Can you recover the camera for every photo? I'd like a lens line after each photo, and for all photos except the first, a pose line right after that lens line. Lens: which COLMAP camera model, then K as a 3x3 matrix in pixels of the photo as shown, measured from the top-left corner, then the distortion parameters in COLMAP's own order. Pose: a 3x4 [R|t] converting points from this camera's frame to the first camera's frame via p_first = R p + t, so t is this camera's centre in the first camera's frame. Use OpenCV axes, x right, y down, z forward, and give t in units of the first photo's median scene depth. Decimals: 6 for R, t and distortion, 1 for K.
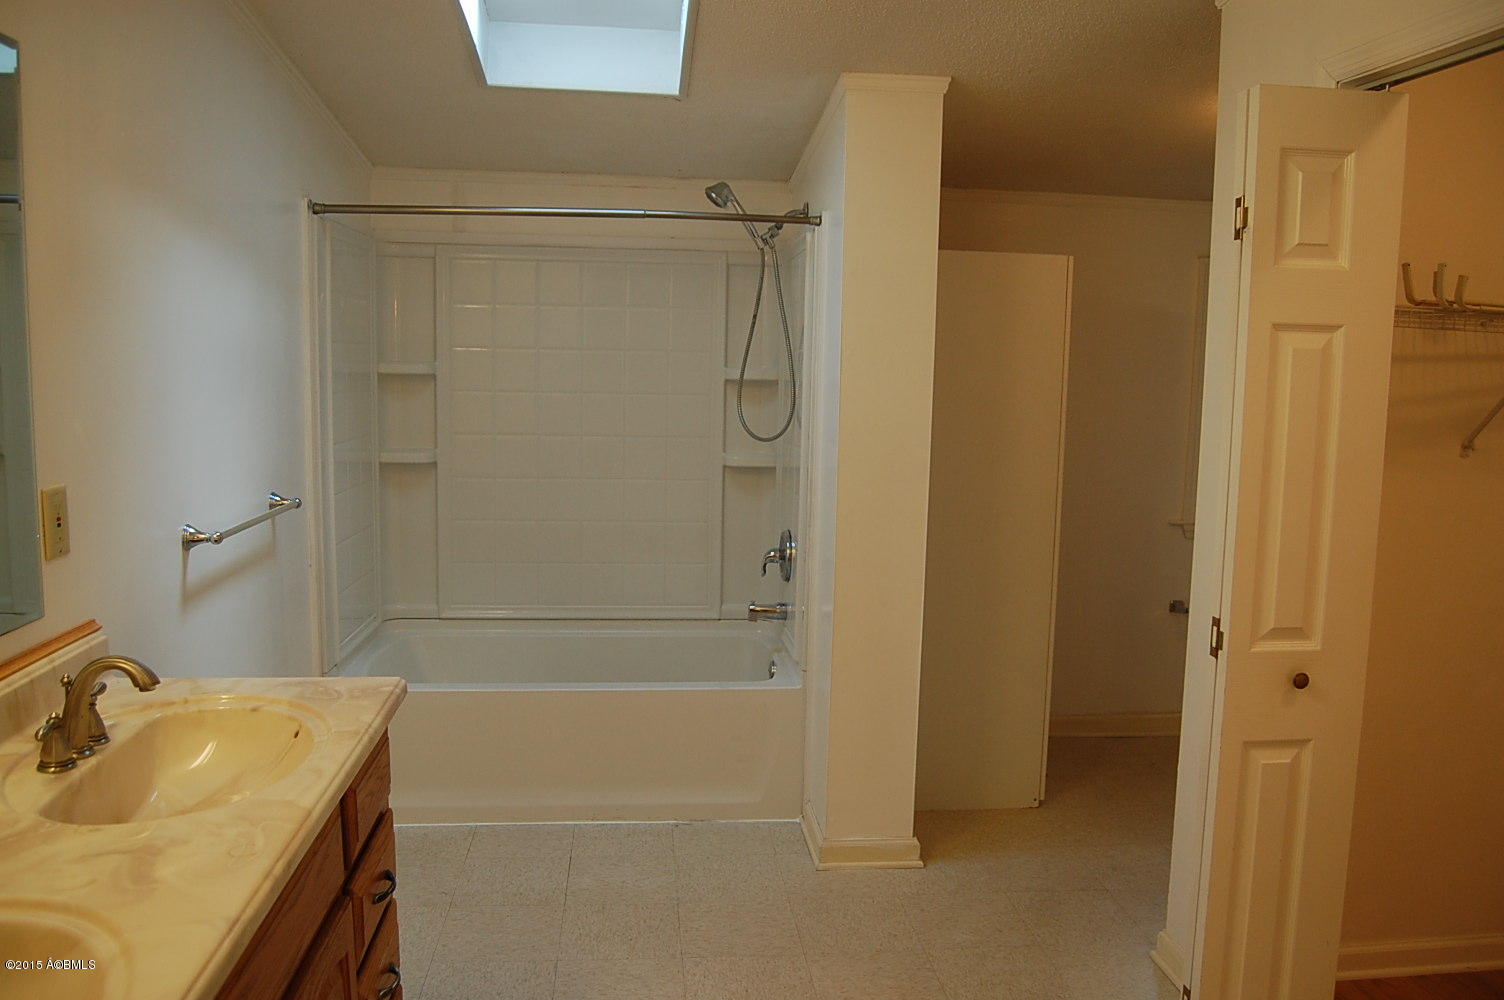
lens RADIAL K [[1171.6, 0, 758.1], [0, 1171.6, 514.0], [0, 0, 1]] dist [-0.096592, 0.042534]
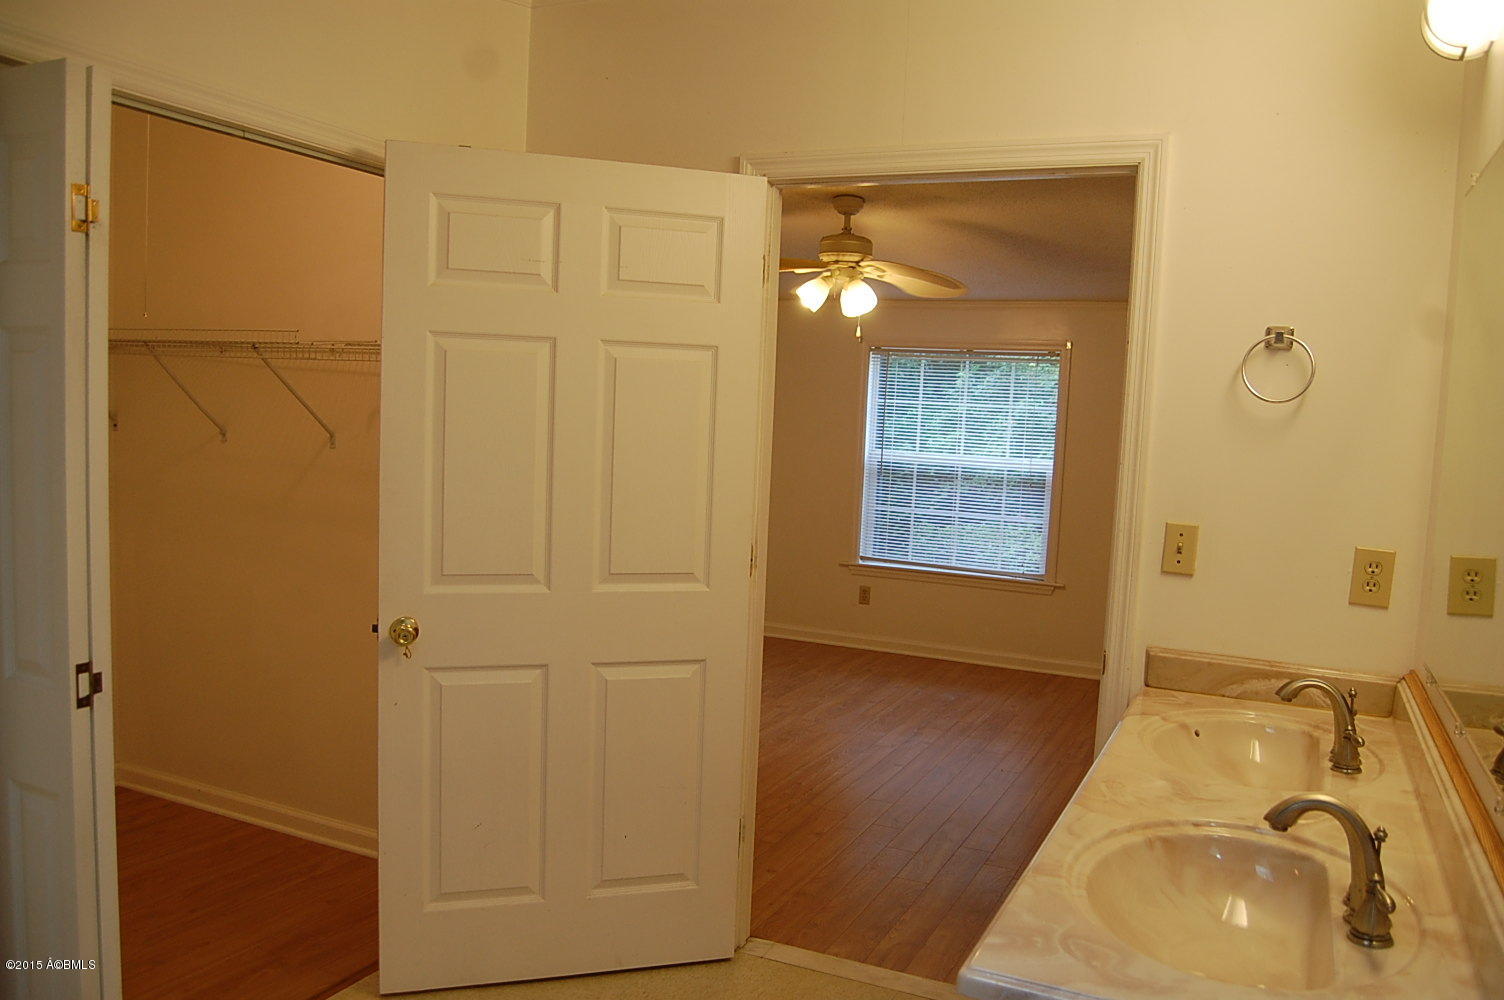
lens RADIAL K [[1171.6, 0, 758.1], [0, 1171.6, 514.0], [0, 0, 1]] dist [-0.096592, 0.042534]
pose [[-0.853772, -0.105022, 0.509945, -0.311669], [0.009194, 0.976250, 0.216450, -0.134686], [-0.520566, 0.189488, -0.832530, 0.950192]]
